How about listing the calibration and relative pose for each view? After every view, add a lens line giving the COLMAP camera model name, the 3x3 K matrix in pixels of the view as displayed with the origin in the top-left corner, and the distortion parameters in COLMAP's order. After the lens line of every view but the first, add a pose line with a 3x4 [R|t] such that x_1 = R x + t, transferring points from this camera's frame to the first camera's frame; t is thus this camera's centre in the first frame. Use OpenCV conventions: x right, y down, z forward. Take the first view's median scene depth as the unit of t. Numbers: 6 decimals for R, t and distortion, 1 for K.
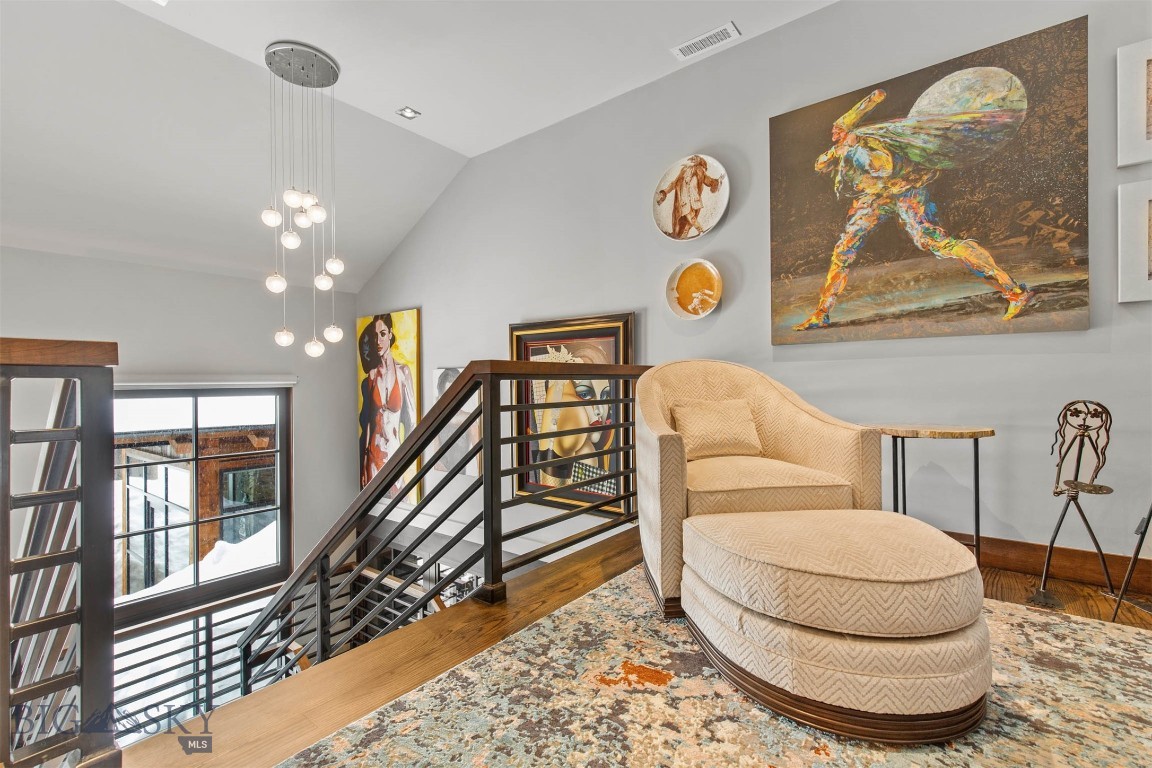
lens RADIAL K [[516.9, 0, 579.1], [0, 516.9, 384.3], [0, 0, 1]] dist [0.002022, -0.000460]
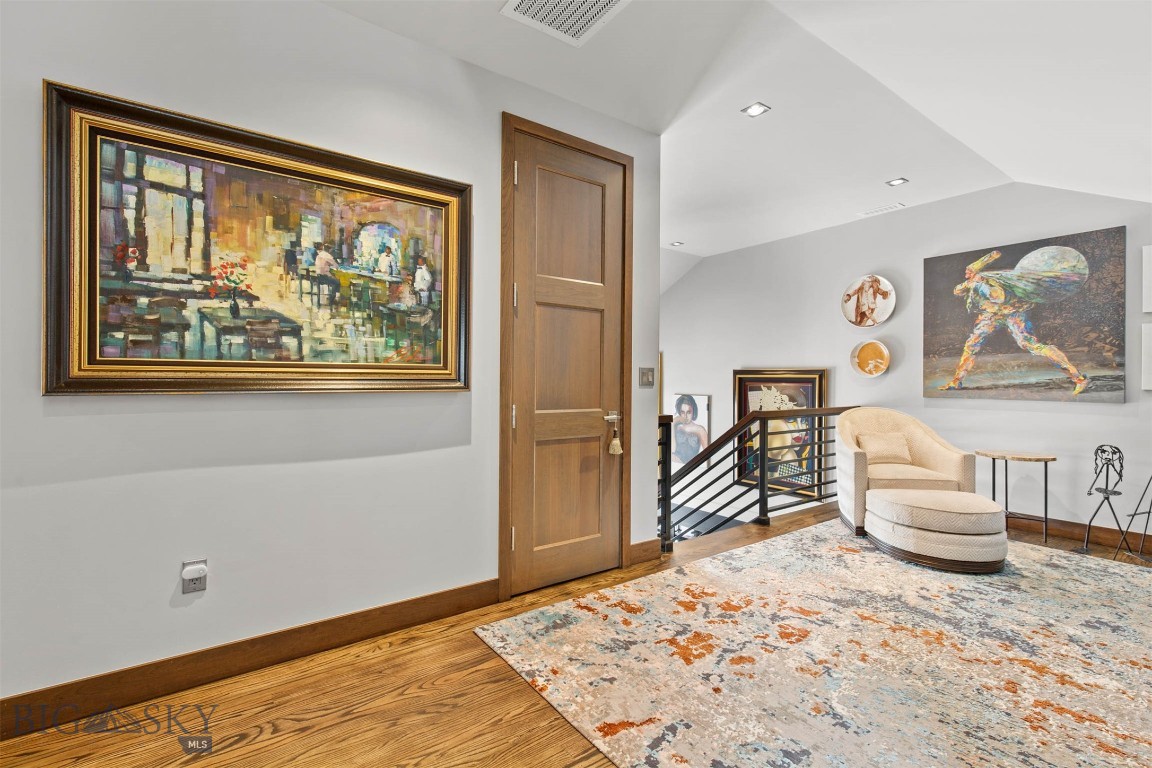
lens RADIAL K [[516.9, 0, 575.7], [0, 516.9, 380.4], [0, 0, 1]] dist [0.002022, -0.000460]
pose [[0.960932, 0.016442, -0.276297, -0.286086], [-0.016685, 0.999860, 0.001472, -0.140975], [0.276282, 0.003196, 0.961071, -1.082036]]
